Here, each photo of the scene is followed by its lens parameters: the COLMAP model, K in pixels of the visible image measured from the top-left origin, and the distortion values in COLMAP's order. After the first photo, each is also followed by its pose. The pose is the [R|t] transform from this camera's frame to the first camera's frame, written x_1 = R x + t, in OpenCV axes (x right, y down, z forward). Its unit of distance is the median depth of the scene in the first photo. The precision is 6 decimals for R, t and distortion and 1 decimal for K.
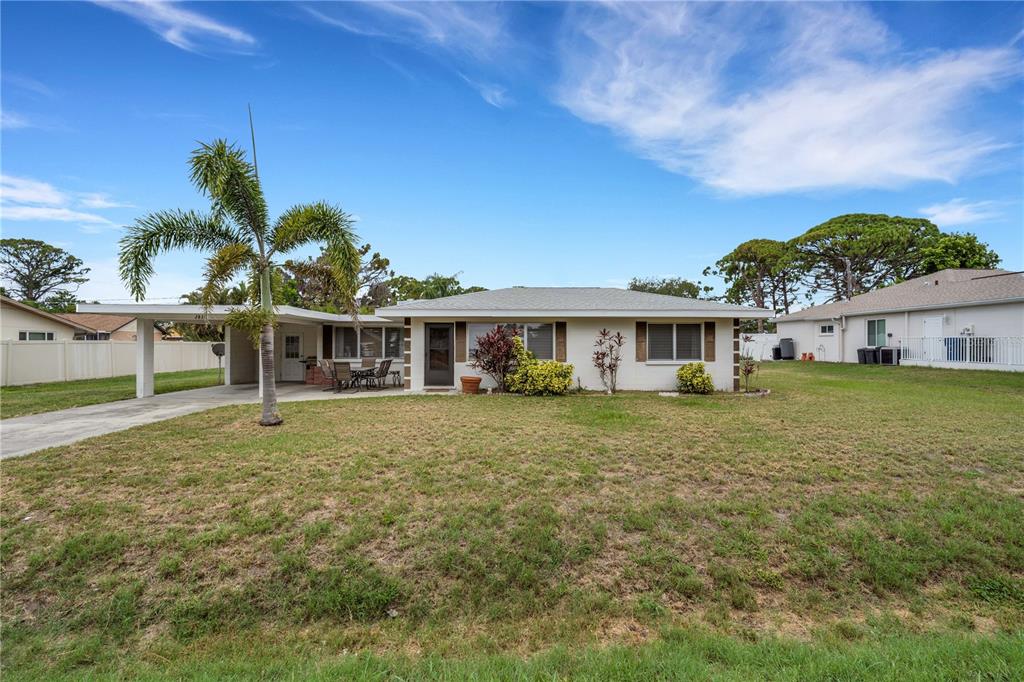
lens RADIAL K [[472.0, 0, 511.2], [0, 472.0, 361.1], [0, 0, 1]] dist [-0.008071, 0.000310]
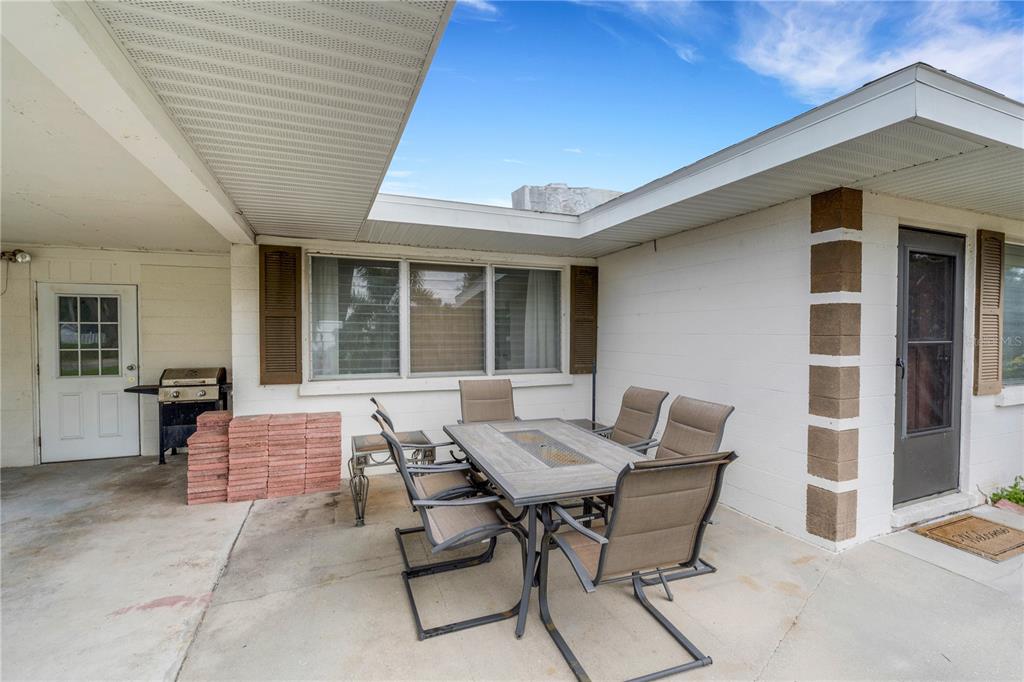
lens RADIAL K [[460.0, 0, 512.6], [0, 460.0, 348.0], [0, 0, 1]] dist [-0.010217, 0.000308]
pose [[0.936537, -0.009966, 0.350428, -0.373043], [0.010688, 0.999943, -0.000125, -0.022626], [-0.350407, 0.003863, 0.936590, 0.761843]]
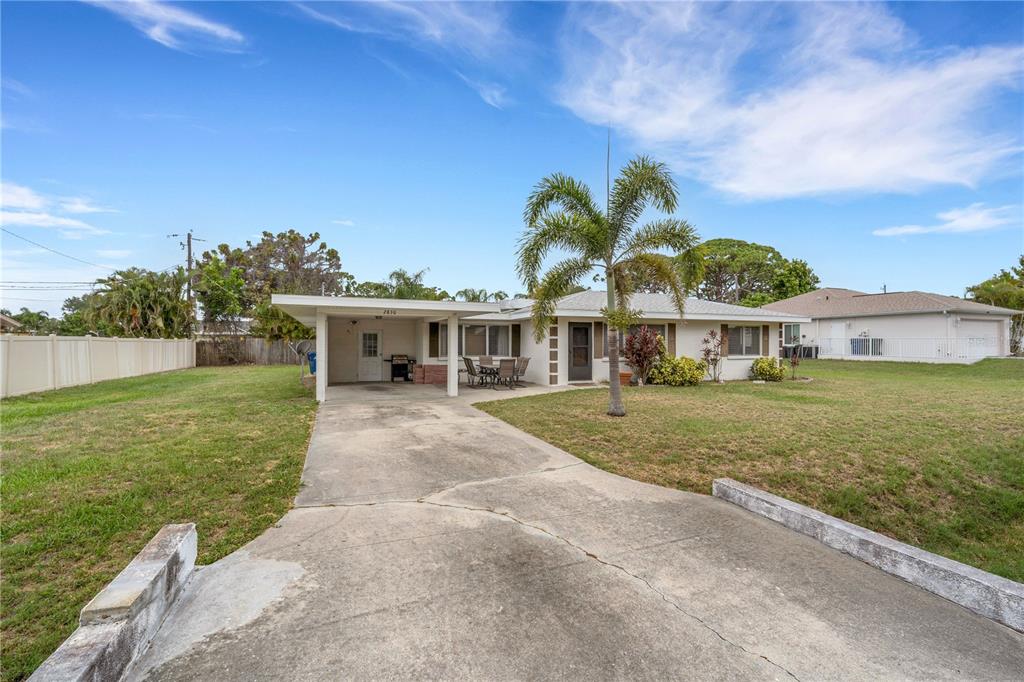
lens RADIAL K [[472.0, 0, 511.2], [0, 472.0, 361.1], [0, 0, 1]] dist [-0.008071, 0.000310]
pose [[0.940992, -0.011287, 0.338240, -0.589801], [0.010239, 0.999936, 0.004881, 0.000555], [-0.338273, -0.001129, 0.941047, 0.033254]]
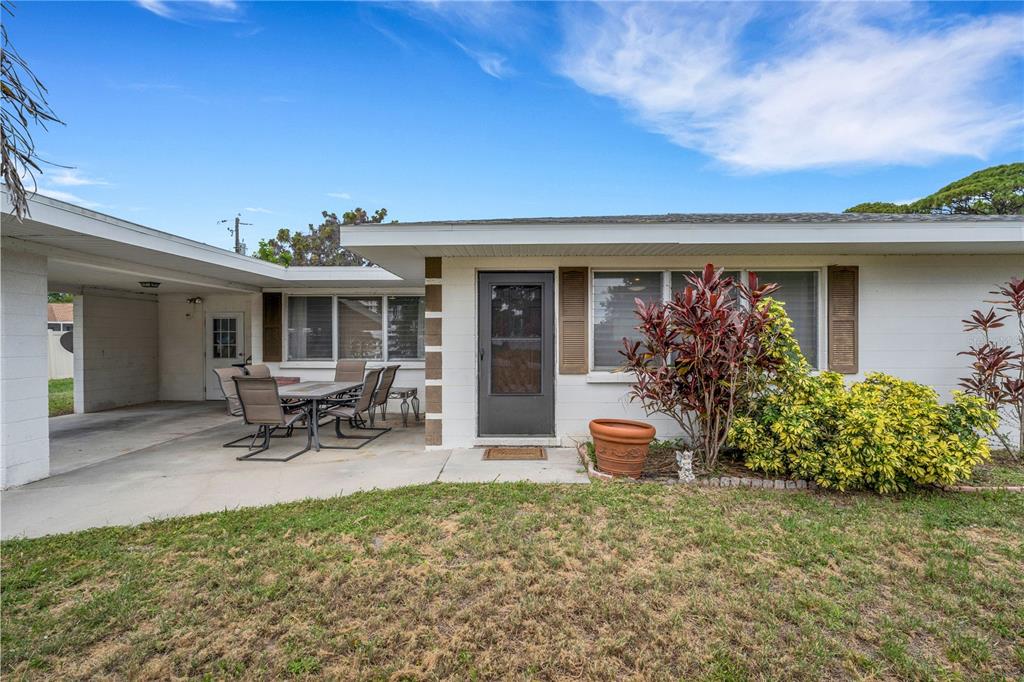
lens RADIAL K [[462.7, 0, 508.7], [0, 462.7, 343.6], [0, 0, 1]] dist [-0.011724, 0.000154]
pose [[0.998547, -0.002388, -0.053833, -0.122938], [0.001240, 0.999771, -0.021364, -0.013060], [0.053872, 0.021266, 0.998321, 0.555791]]
